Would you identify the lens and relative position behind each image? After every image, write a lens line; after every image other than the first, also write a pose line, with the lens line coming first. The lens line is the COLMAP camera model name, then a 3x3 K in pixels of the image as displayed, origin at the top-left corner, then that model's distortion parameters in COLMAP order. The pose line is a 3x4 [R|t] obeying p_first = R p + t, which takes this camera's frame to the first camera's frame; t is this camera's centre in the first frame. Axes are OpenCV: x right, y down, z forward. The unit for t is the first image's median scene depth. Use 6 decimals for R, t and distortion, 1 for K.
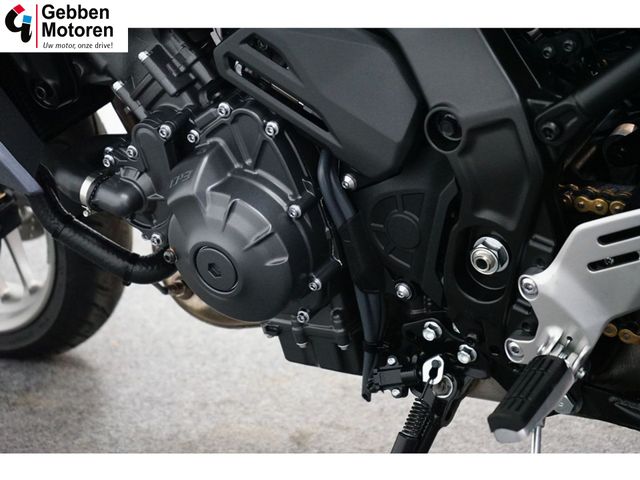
lens RADIAL K [[1274.7, 0, 319.5], [0, 1274.7, 239.6], [0, 0, 1]] dist [0.054158, 0.000000]
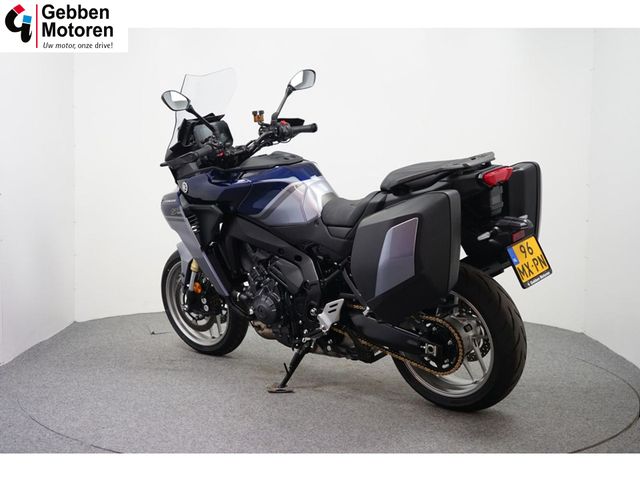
lens RADIAL K [[907.5, 0, 321.6], [0, 907.5, 240.7], [0, 0, 1]] dist [0.140789, 0.000000]
pose [[0.986679, 0.105902, -0.123485, 0.545042], [-0.133757, 0.960177, -0.245296, 0.585736], [0.092590, 0.258545, 0.961552, -2.390067]]
